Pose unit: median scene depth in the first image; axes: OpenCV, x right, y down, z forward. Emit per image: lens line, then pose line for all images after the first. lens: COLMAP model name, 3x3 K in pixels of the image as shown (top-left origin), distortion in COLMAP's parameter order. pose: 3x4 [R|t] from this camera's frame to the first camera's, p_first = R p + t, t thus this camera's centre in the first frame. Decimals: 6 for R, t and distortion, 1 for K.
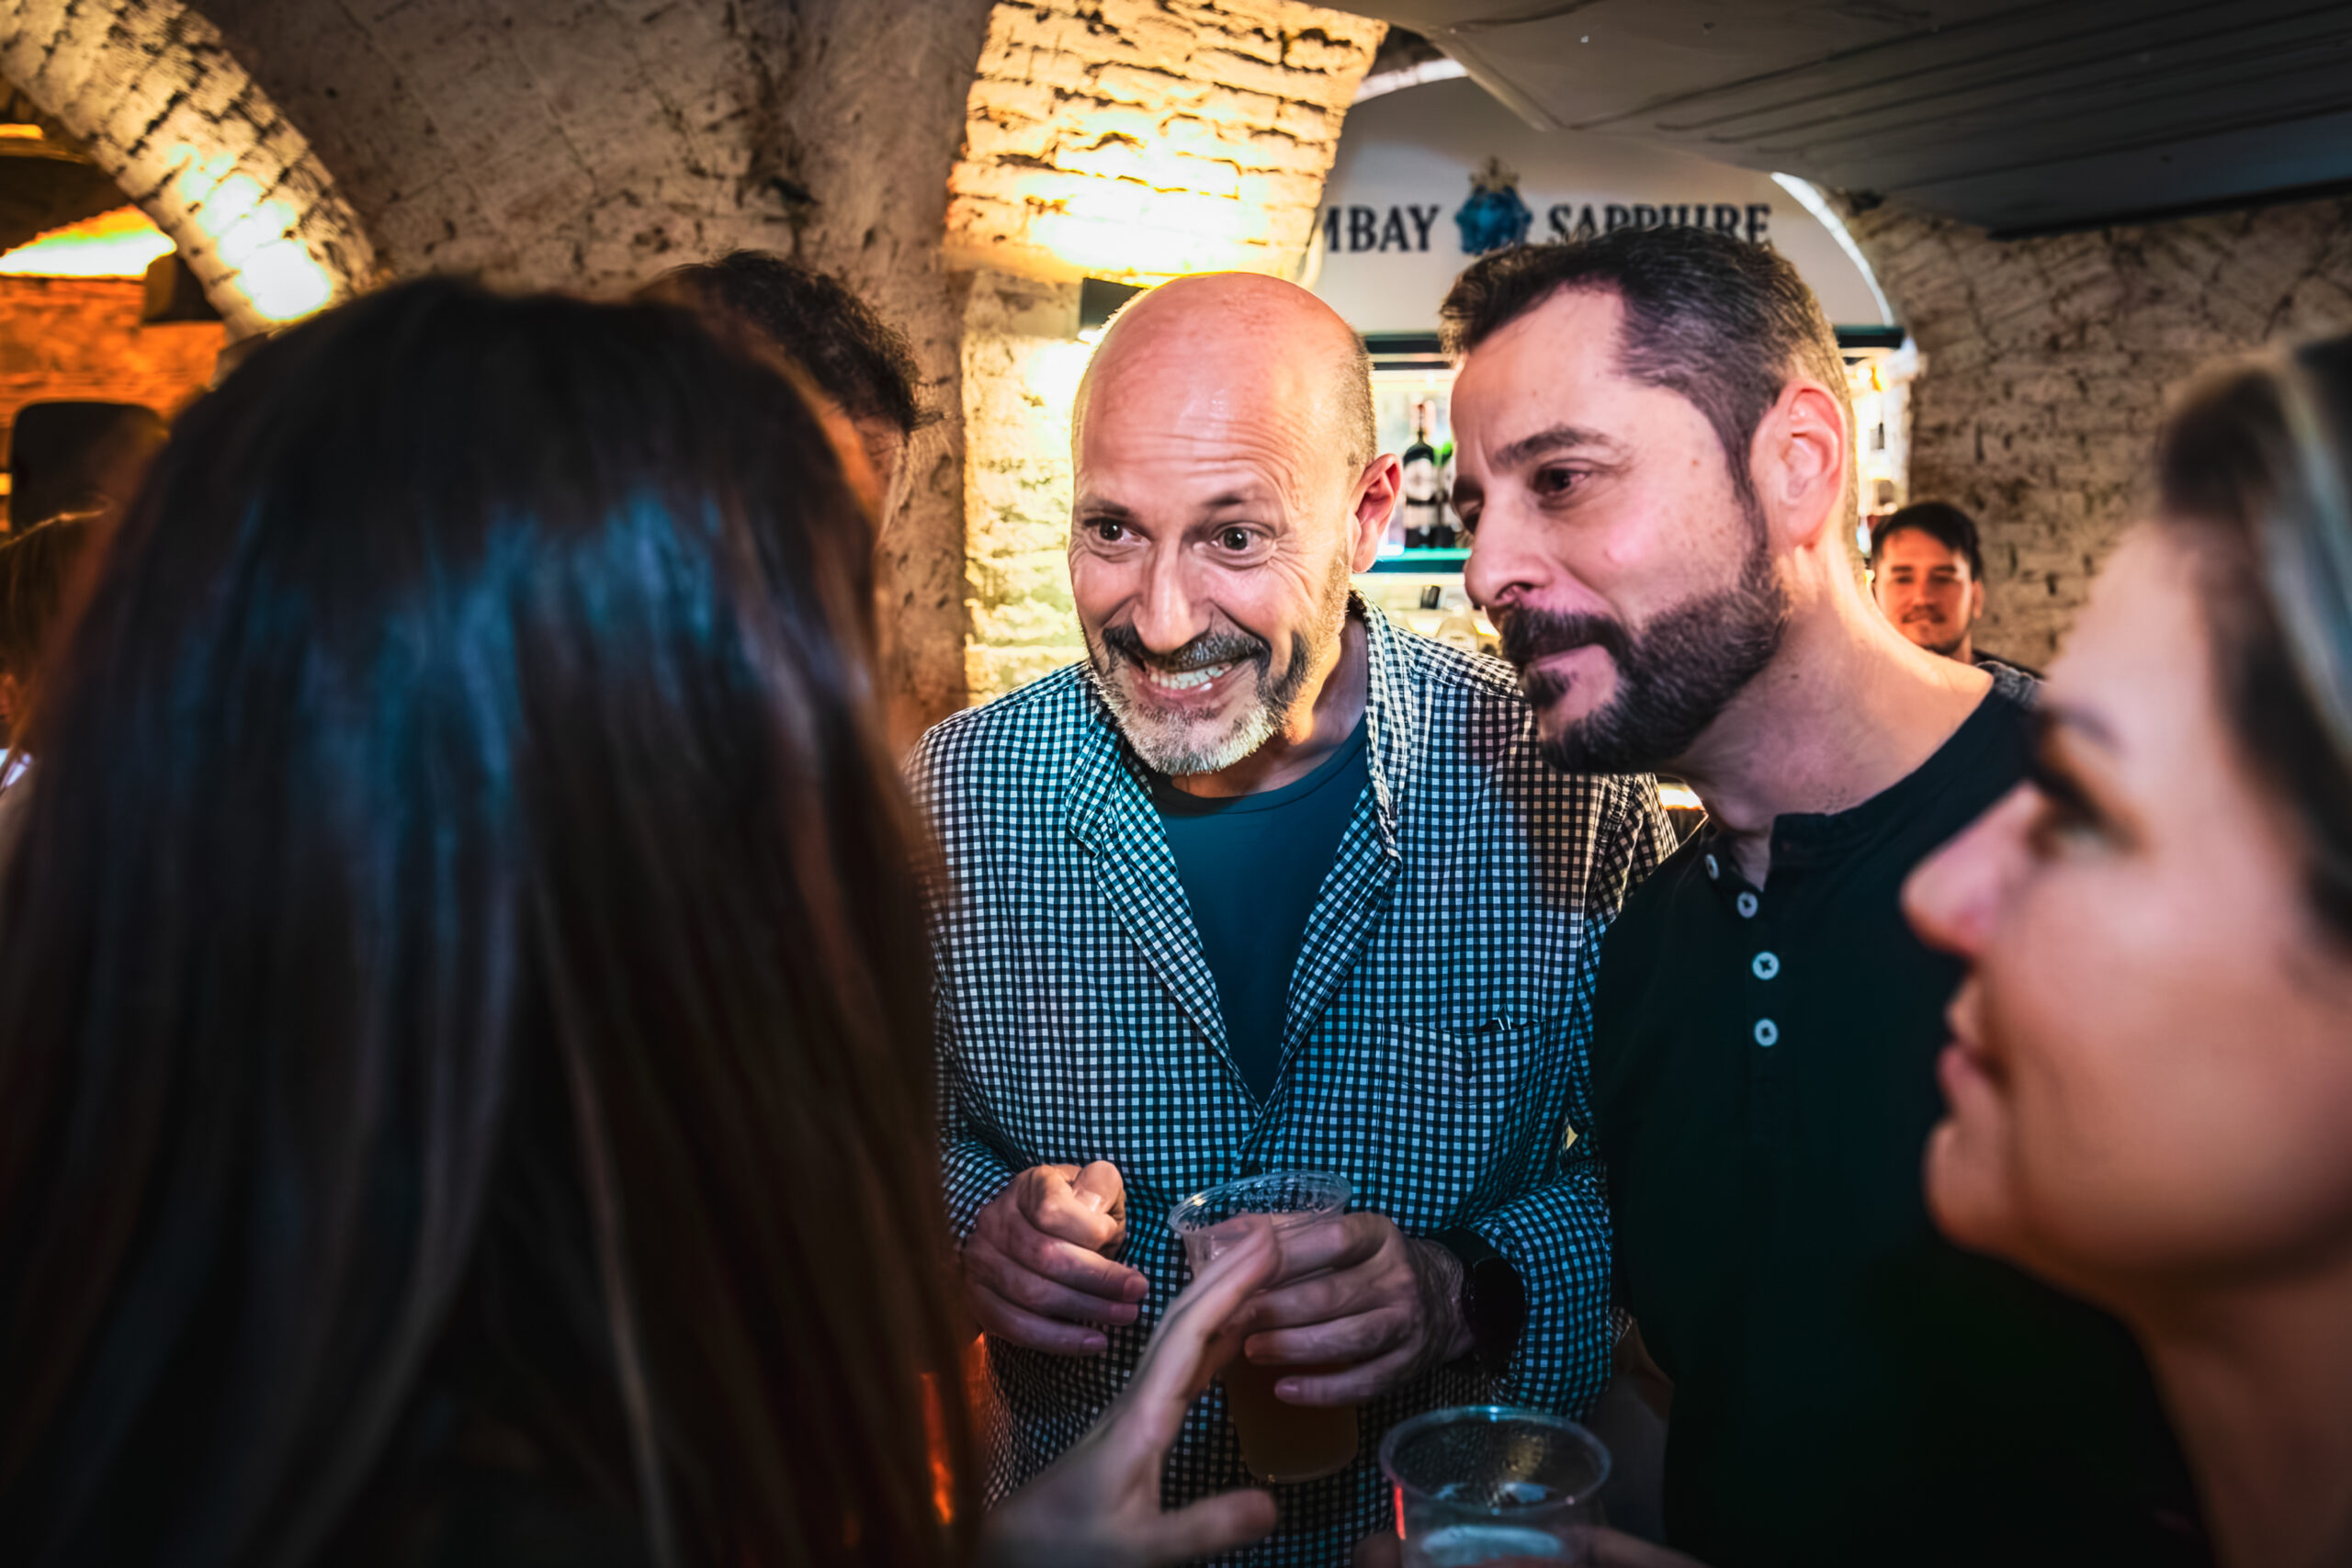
lens RADIAL K [[1882.8, 0, 1322.5], [0, 1882.8, 670.3], [0, 0, 1]] dist [-0.084920, 0.083704]
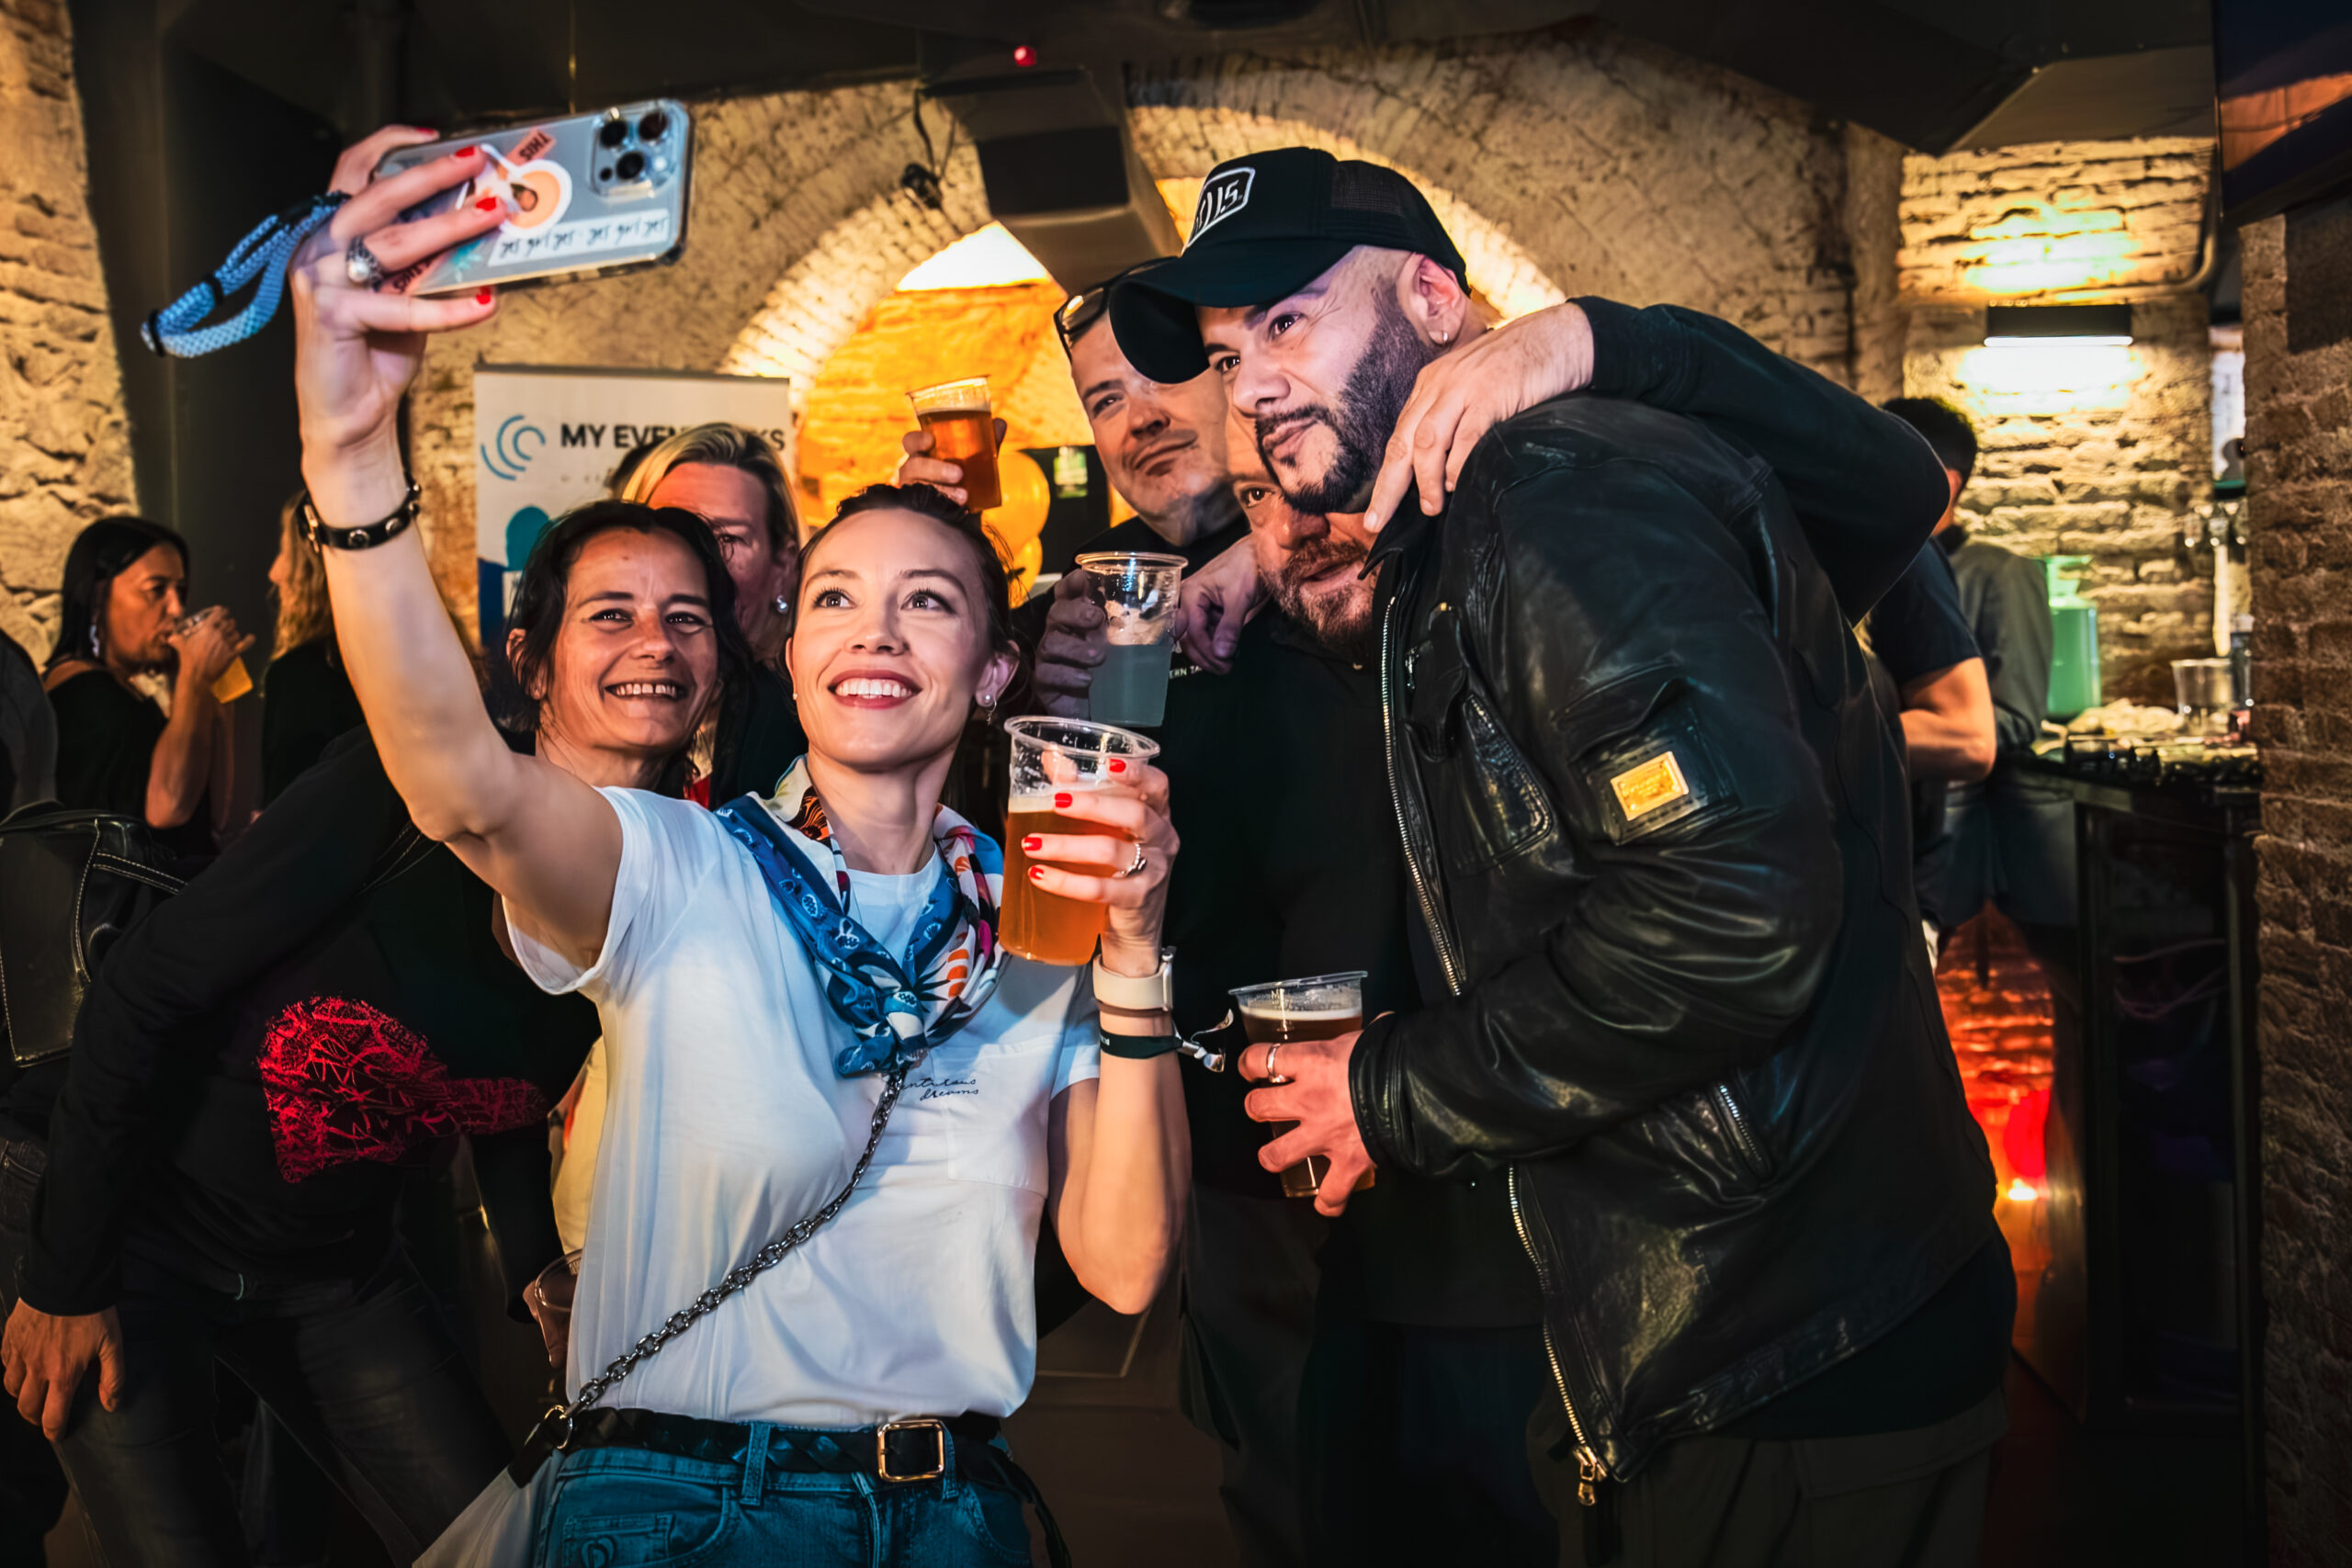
lens RADIAL K [[2151.8, 0, 872.1], [0, 2151.8, 695.8], [0, 0, 1]] dist [-0.103877, 0.077727]
pose [[0.597245, -0.006745, -0.802031, 0.716861], [0.004675, 0.999977, -0.004928, 0.124801], [0.802046, -0.000807, 0.597262, -0.812430]]
